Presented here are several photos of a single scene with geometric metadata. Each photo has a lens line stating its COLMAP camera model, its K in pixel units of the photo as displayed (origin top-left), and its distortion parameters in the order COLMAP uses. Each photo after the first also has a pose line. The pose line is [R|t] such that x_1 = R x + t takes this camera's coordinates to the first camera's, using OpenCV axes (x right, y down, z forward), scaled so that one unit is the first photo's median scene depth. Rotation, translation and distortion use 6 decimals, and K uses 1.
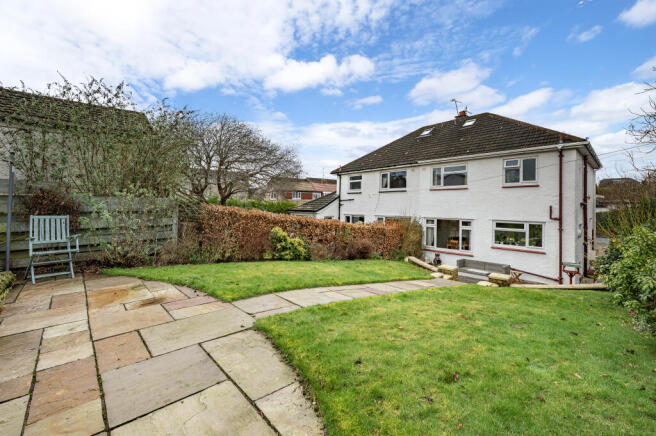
lens RADIAL K [[267.8, 0, 327.3], [0, 267.8, 203.0], [0, 0, 1]] dist [-0.000375, -0.000198]
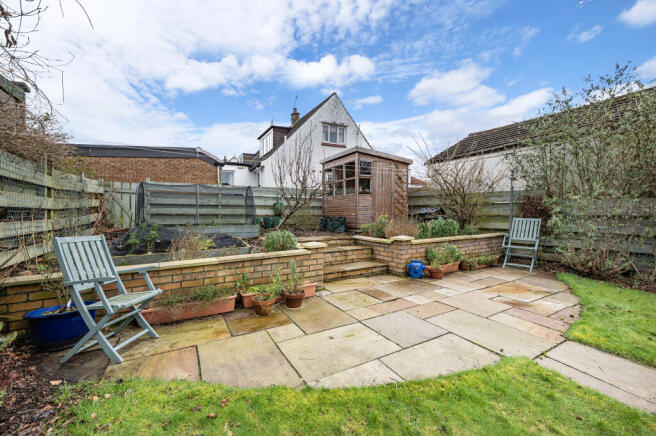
lens RADIAL K [[282.4, 0, 331.8], [0, 282.4, 217.4], [0, 0, 1]] dist [0.000795, -0.000011]
pose [[-0.216233, 0.031805, -0.975824, 0.682285], [0.025149, 0.999319, 0.026998, -0.023396], [0.976018, -0.018703, -0.216886, 0.627525]]
